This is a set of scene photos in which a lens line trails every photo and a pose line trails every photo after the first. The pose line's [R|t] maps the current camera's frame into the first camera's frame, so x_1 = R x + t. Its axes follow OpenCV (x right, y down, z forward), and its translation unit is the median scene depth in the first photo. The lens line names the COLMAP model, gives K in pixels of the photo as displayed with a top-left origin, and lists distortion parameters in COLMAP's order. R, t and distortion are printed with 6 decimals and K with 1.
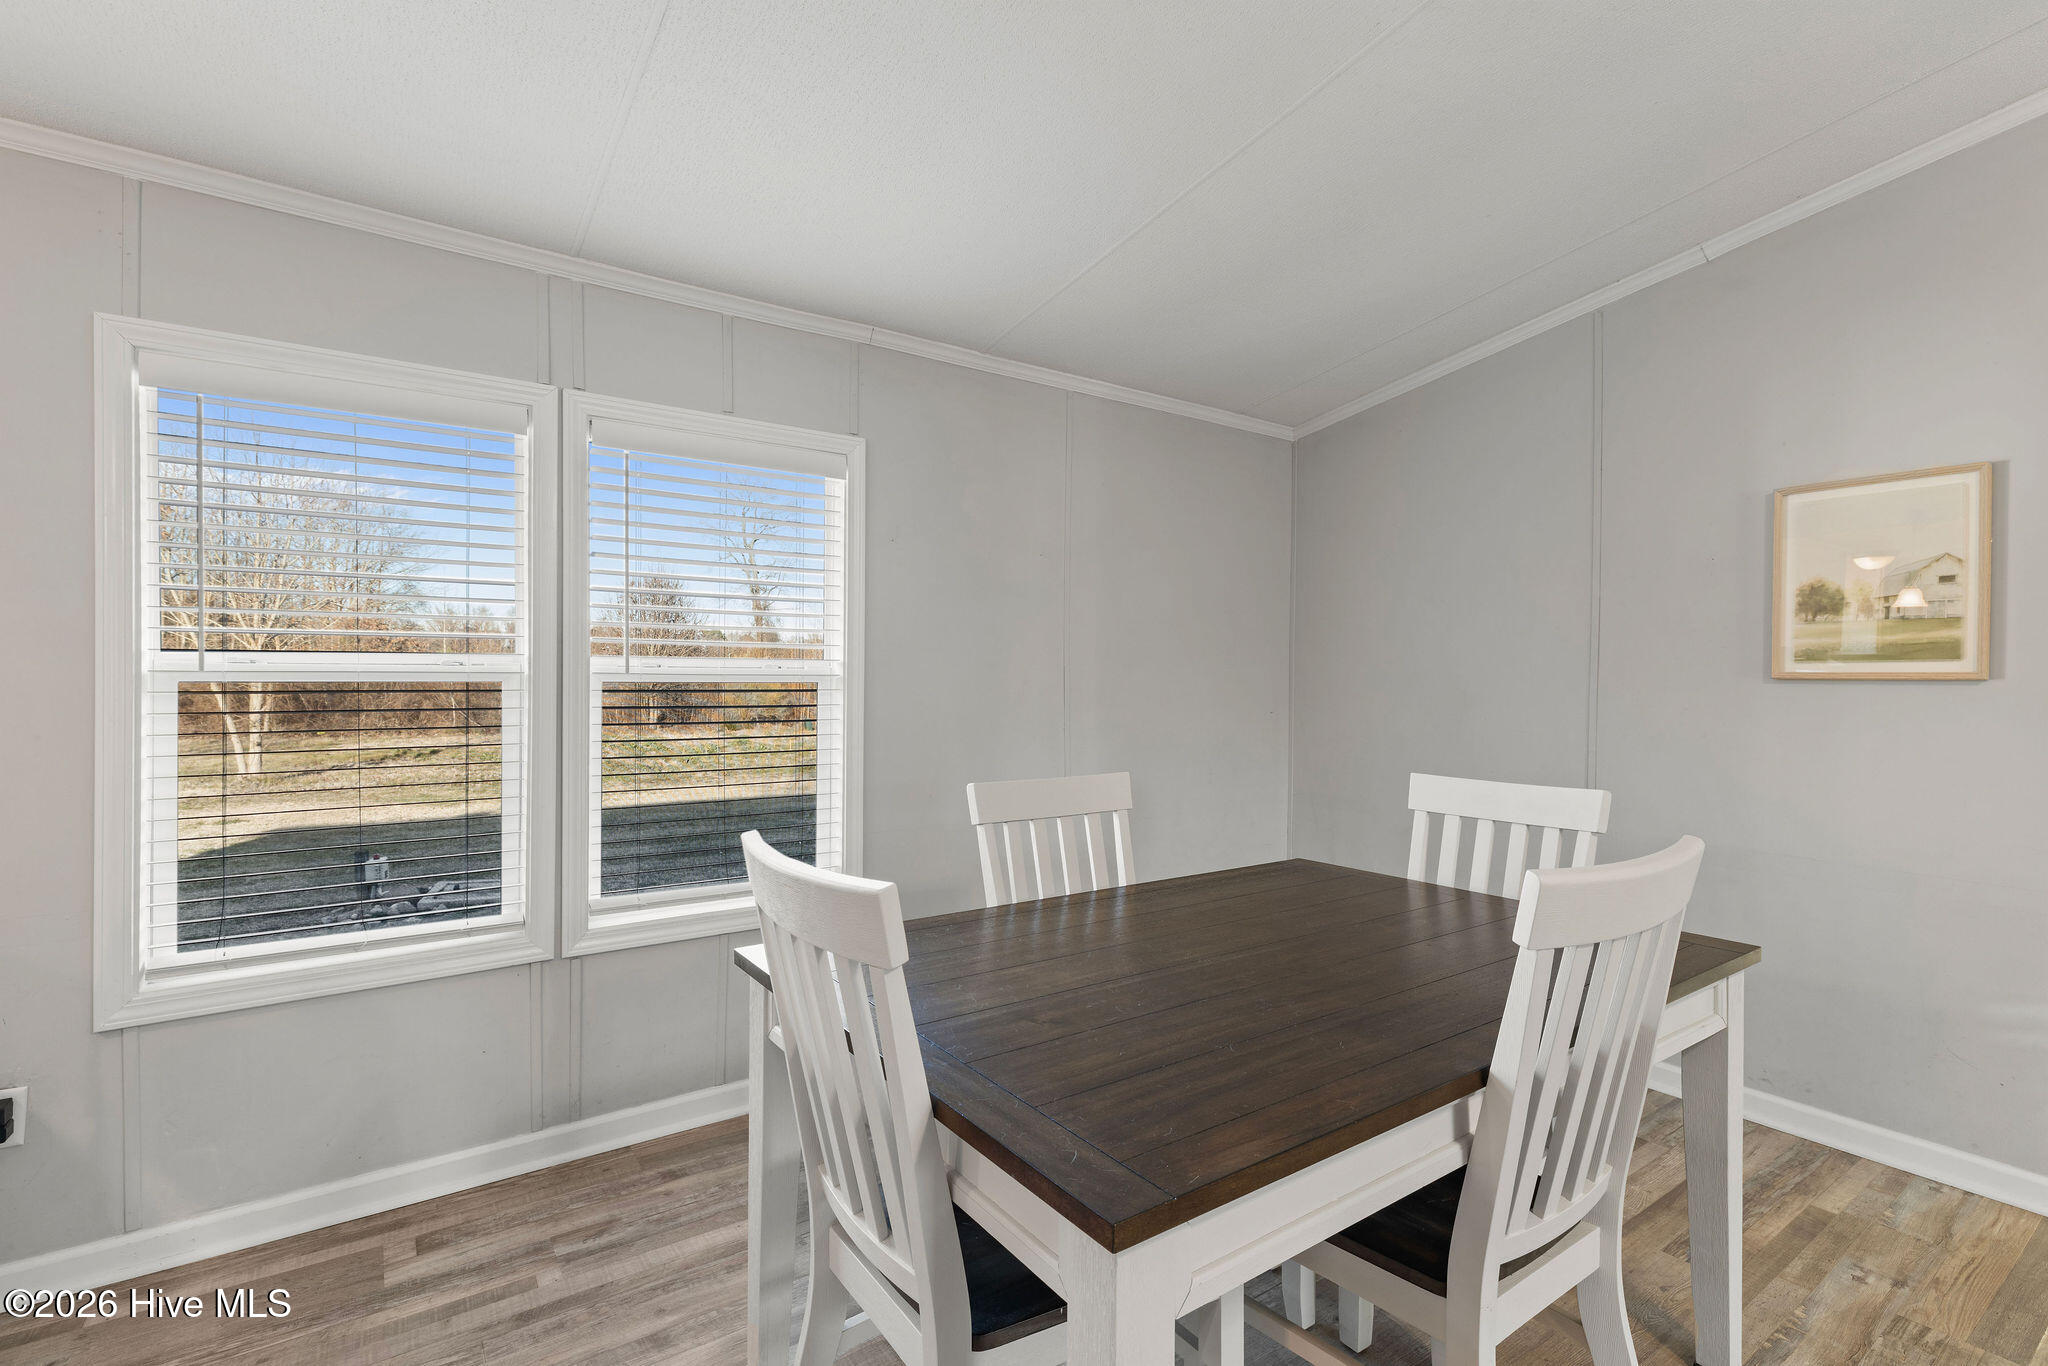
lens RADIAL K [[951.4, 0, 1024.0], [0, 951.4, 683.0], [0, 0, 1]] dist [-0.000826, -0.000126]
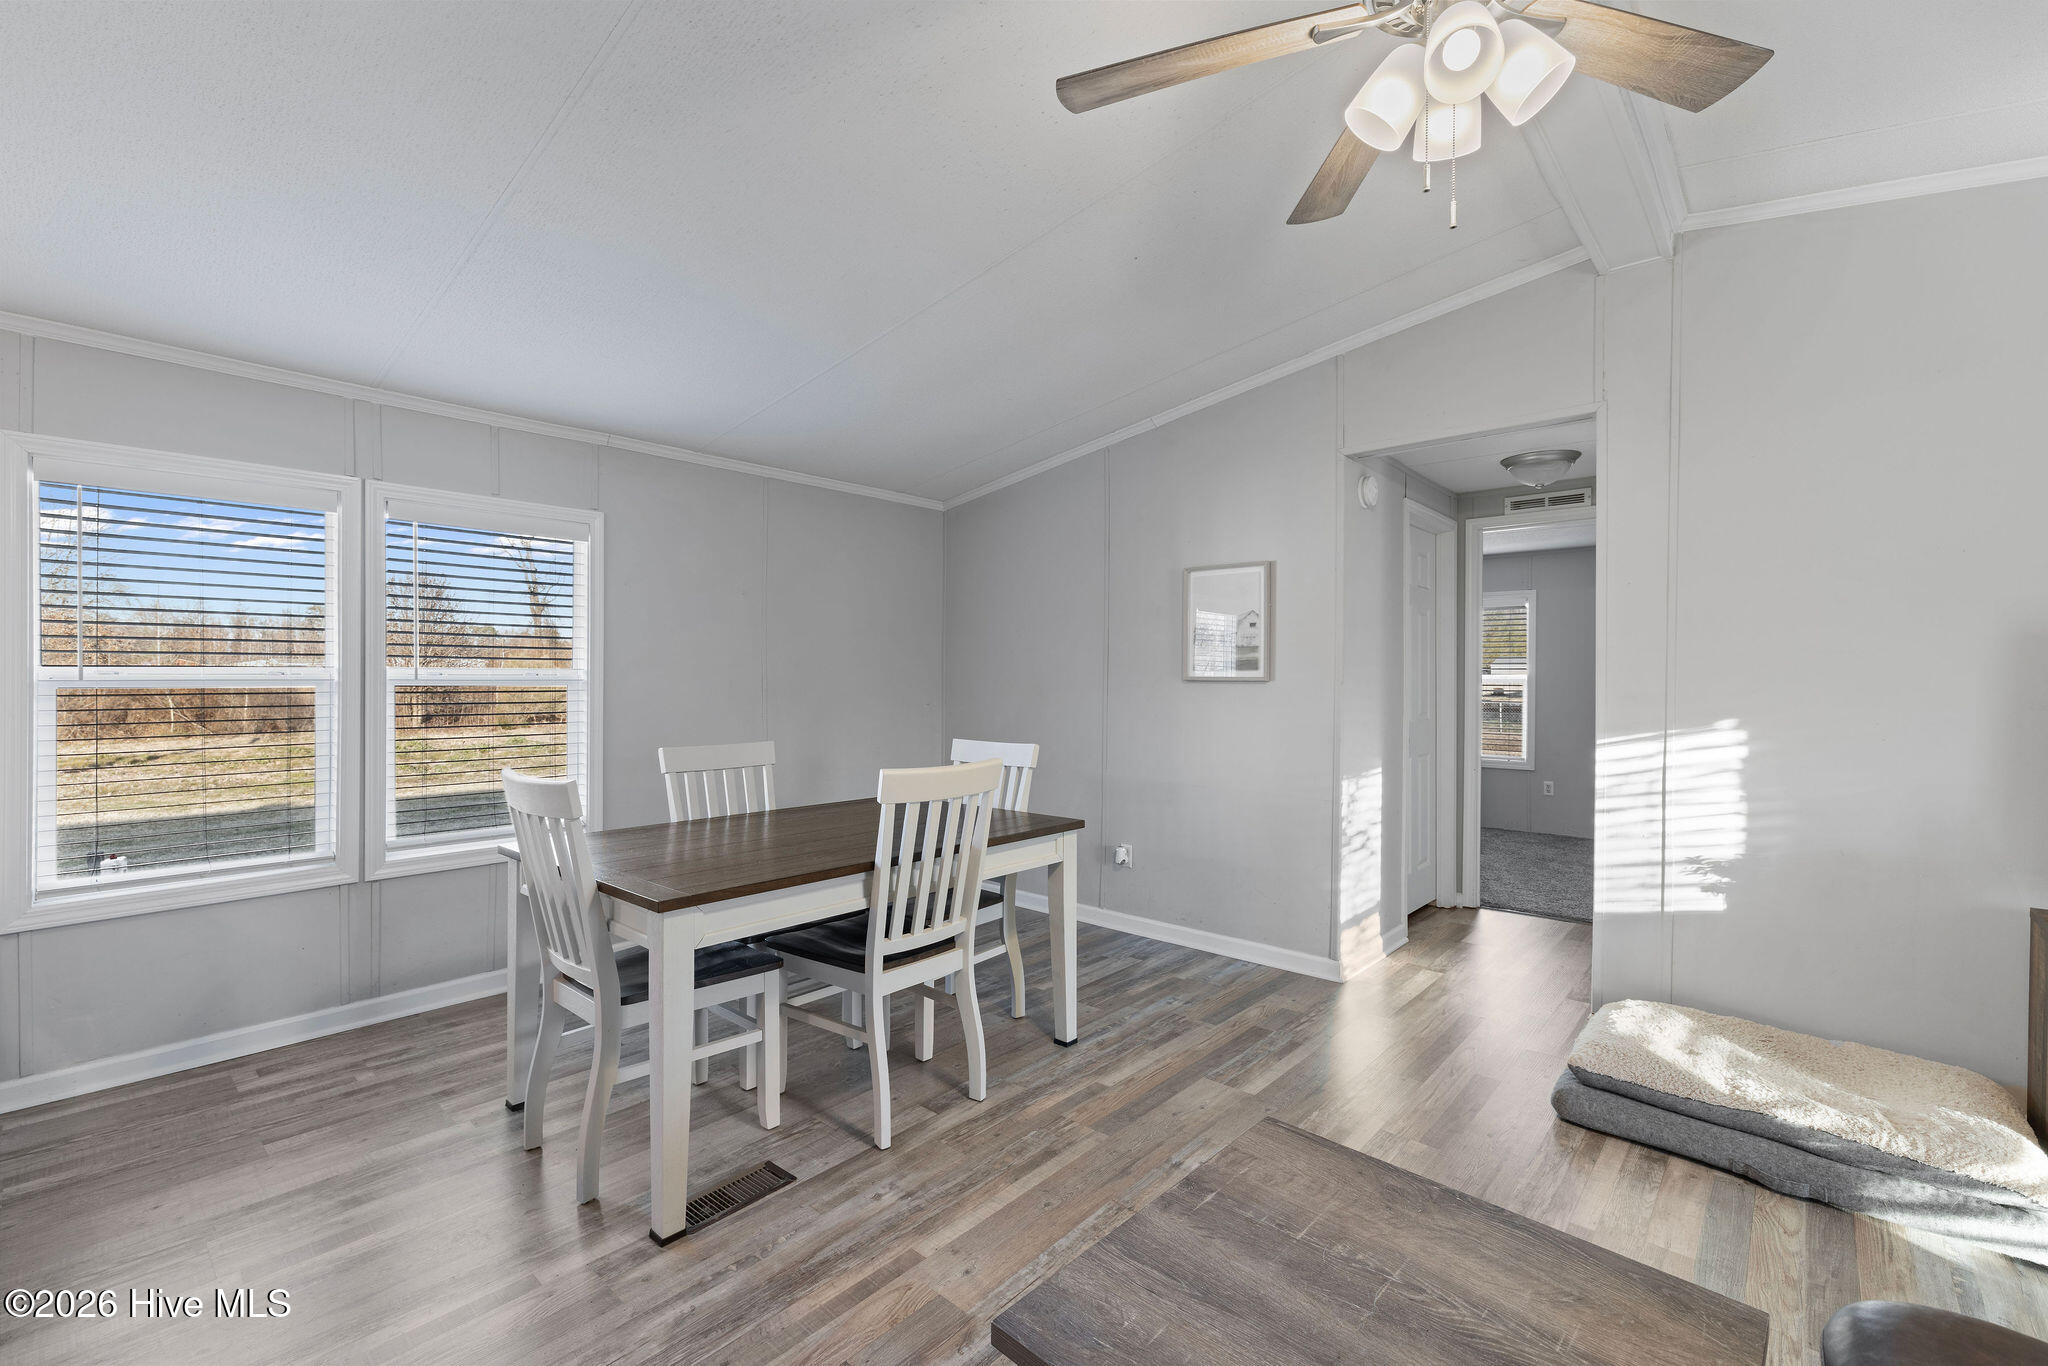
lens RADIAL K [[885.9, 0, 1030.4], [0, 885.9, 677.8], [0, 0, 1]] dist [-0.000142, 0.000337]
pose [[0.972266, -0.002926, 0.233860, 0.176548], [0.003759, 0.999988, -0.003116, -0.006049], [-0.233848, 0.003909, 0.972265, -0.535787]]
